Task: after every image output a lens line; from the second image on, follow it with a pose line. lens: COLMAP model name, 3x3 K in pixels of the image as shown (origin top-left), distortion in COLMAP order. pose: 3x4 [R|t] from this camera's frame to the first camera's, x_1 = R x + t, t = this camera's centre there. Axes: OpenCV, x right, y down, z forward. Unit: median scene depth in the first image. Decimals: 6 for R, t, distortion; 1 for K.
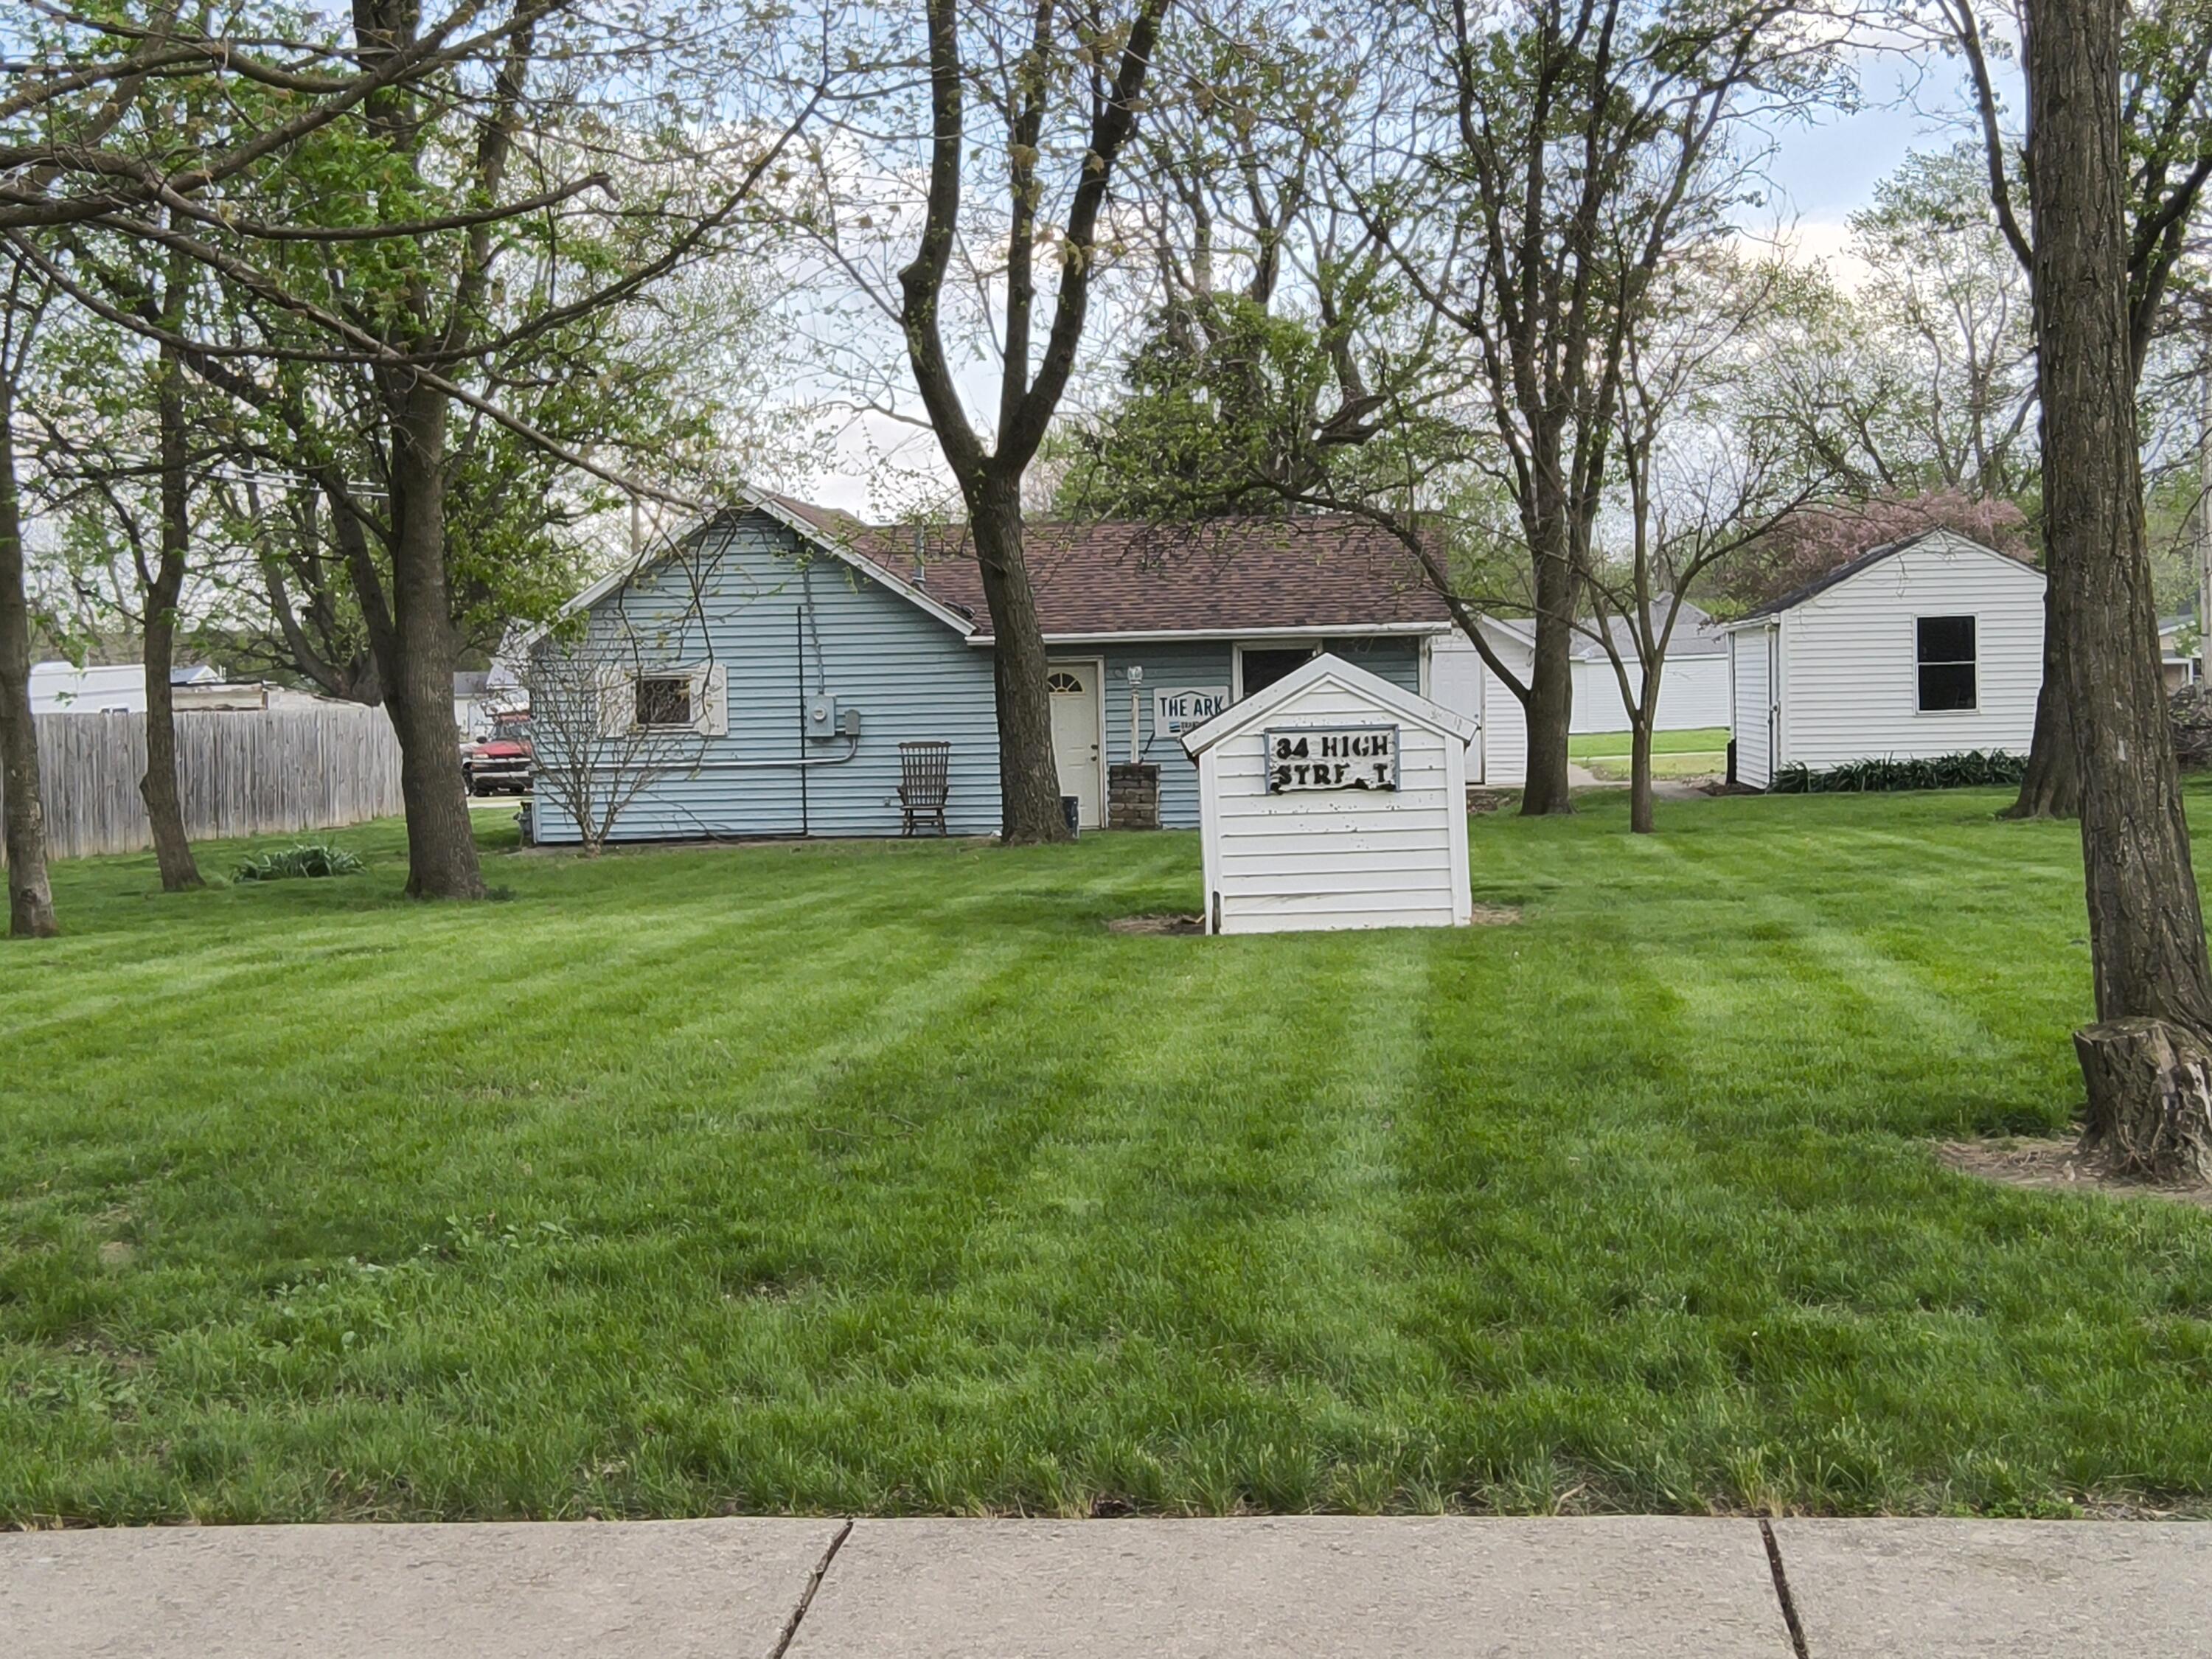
lens RADIAL K [[3253.9, 0, 1108.3], [0, 3253.9, 827.3], [0, 0, 1]] dist [0.126179, 0.000000]
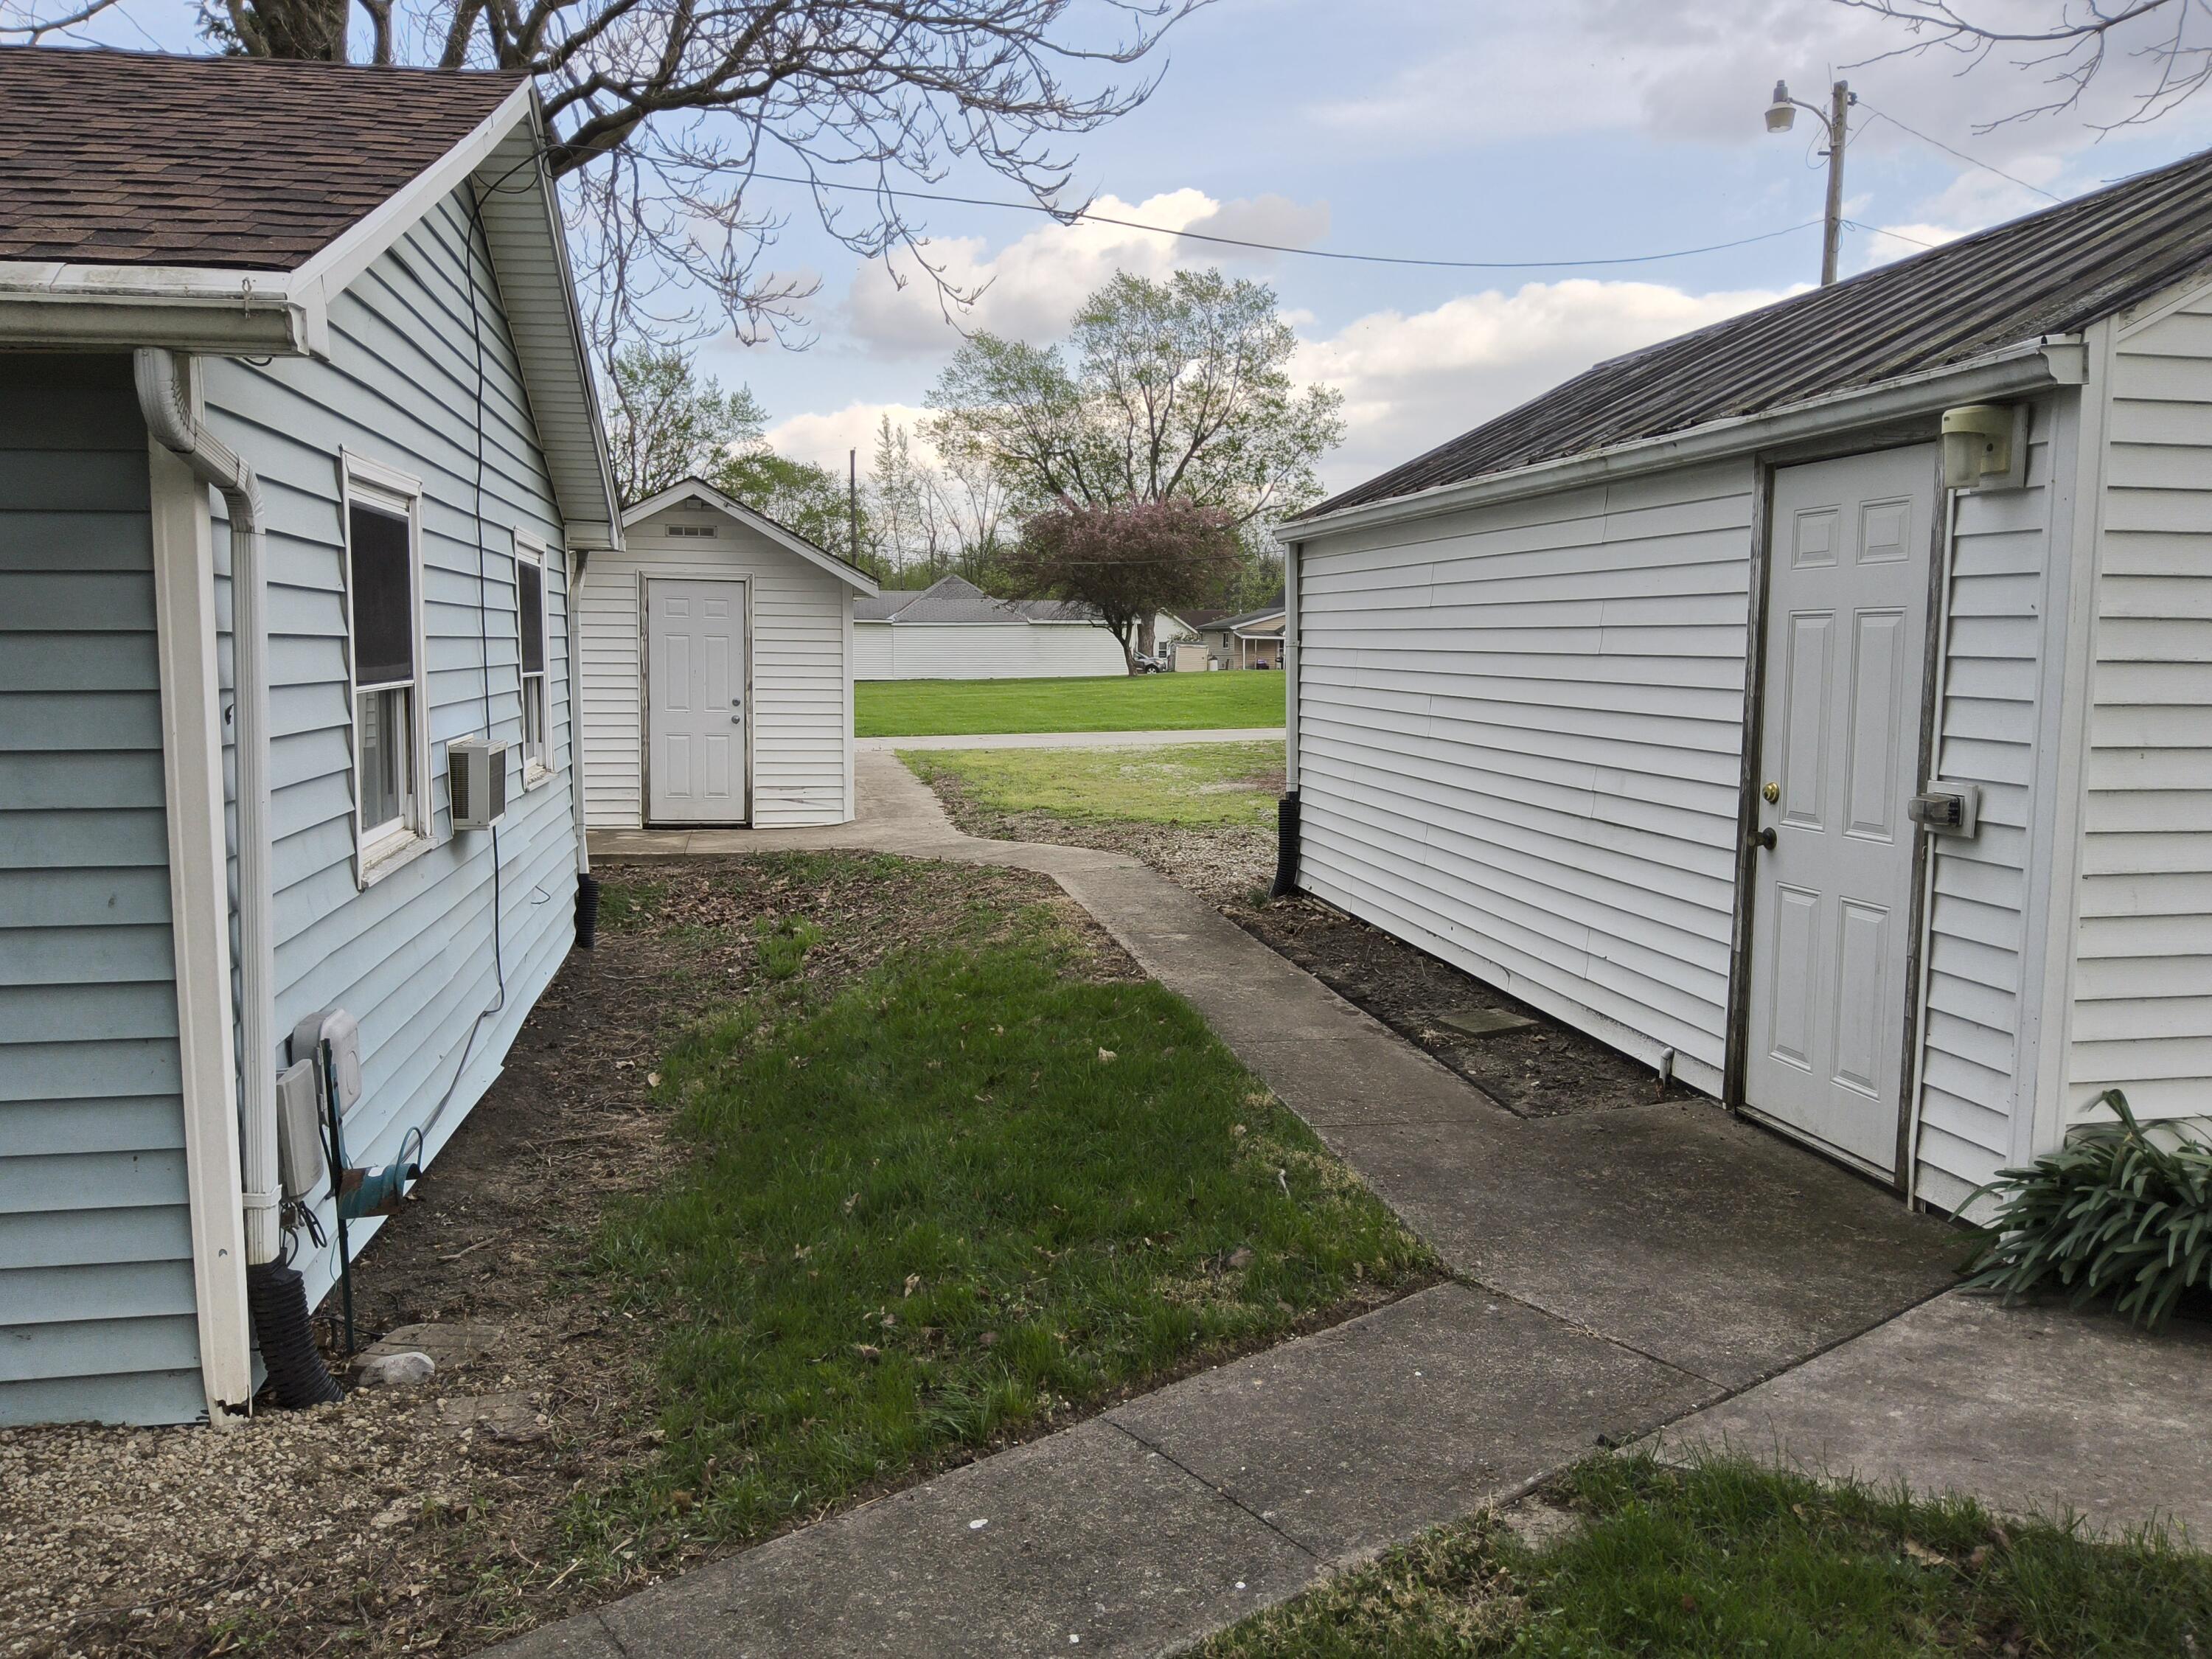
lens RADIAL K [[1650.9, 0, 1111.3], [0, 1650.9, 825.9], [0, 0, 1]] dist [0.034570, -0.072231]
pose [[0.960393, -0.004112, 0.278620, 0.120151], [-0.015224, 0.997623, 0.067200, -0.040841], [-0.278234, -0.068780, 0.958048, 0.894209]]
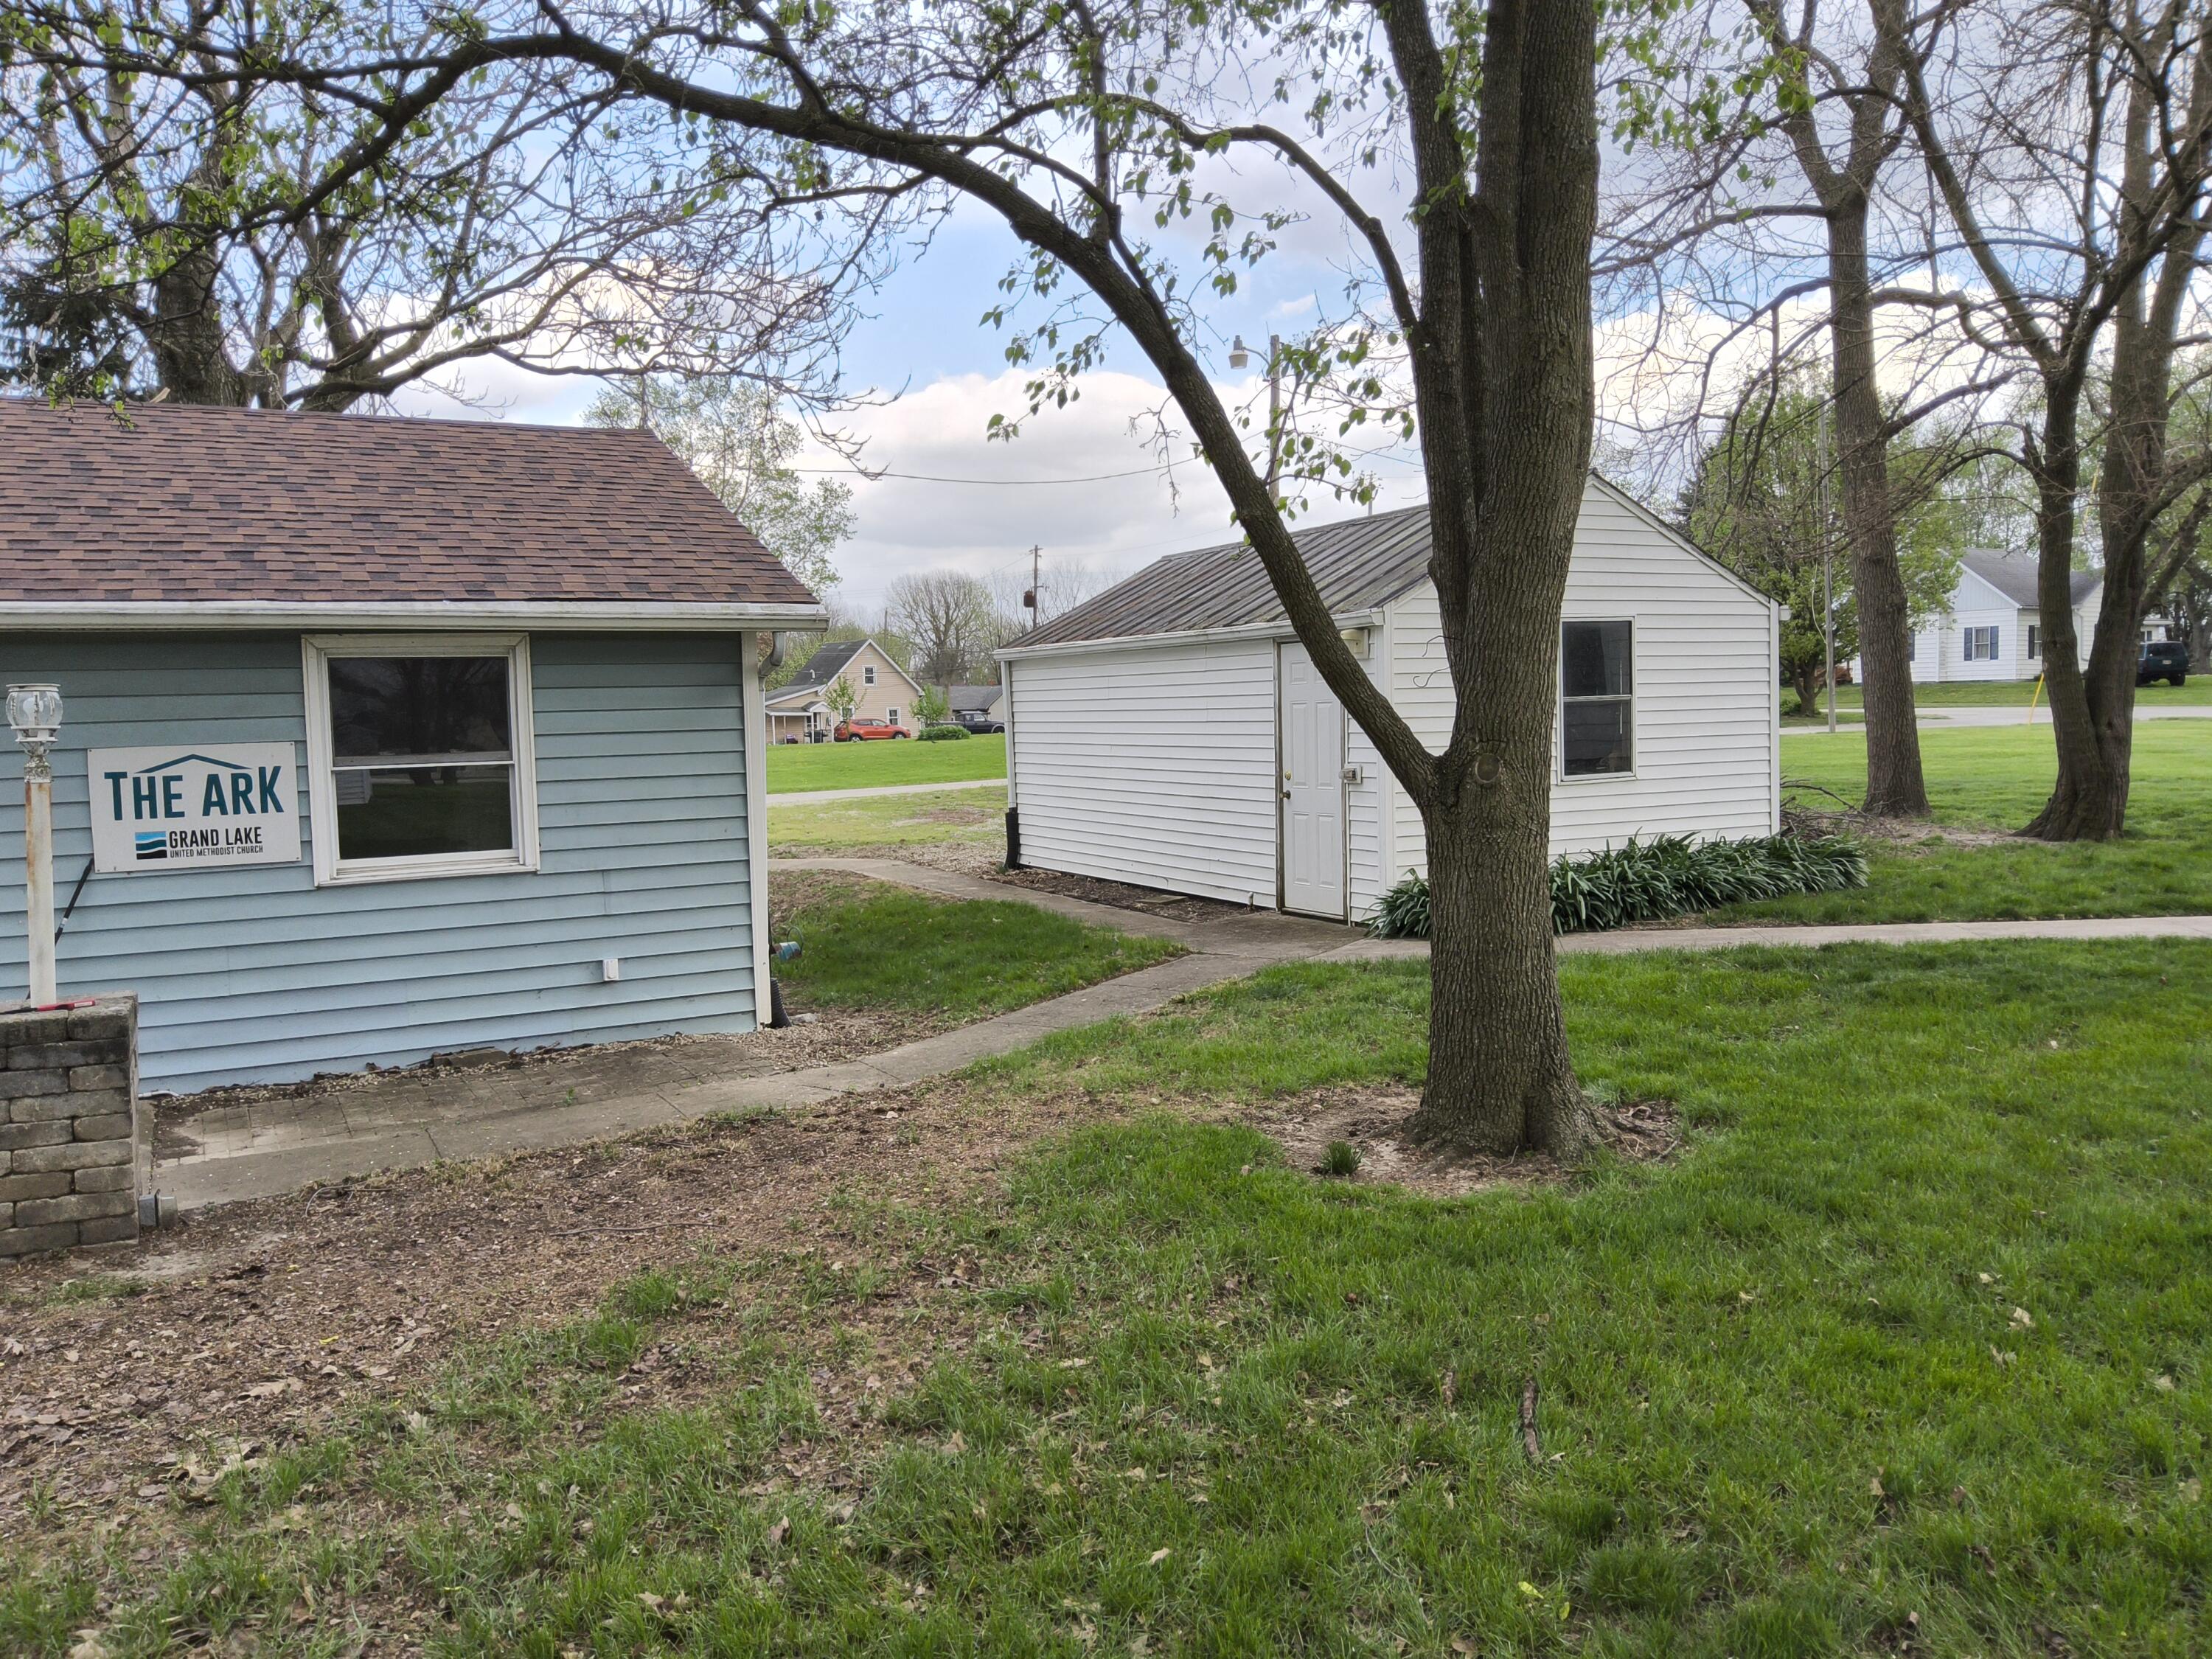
lens RADIAL K [[1650.9, 0, 1091.0], [0, 1650.9, 822.9], [0, 0, 1]] dist [0.034570, -0.072231]
pose [[0.838972, -0.035219, 0.543033, 0.006667], [0.027072, 0.999369, 0.022990, -0.034963], [-0.543500, -0.004587, 0.839396, 0.764370]]
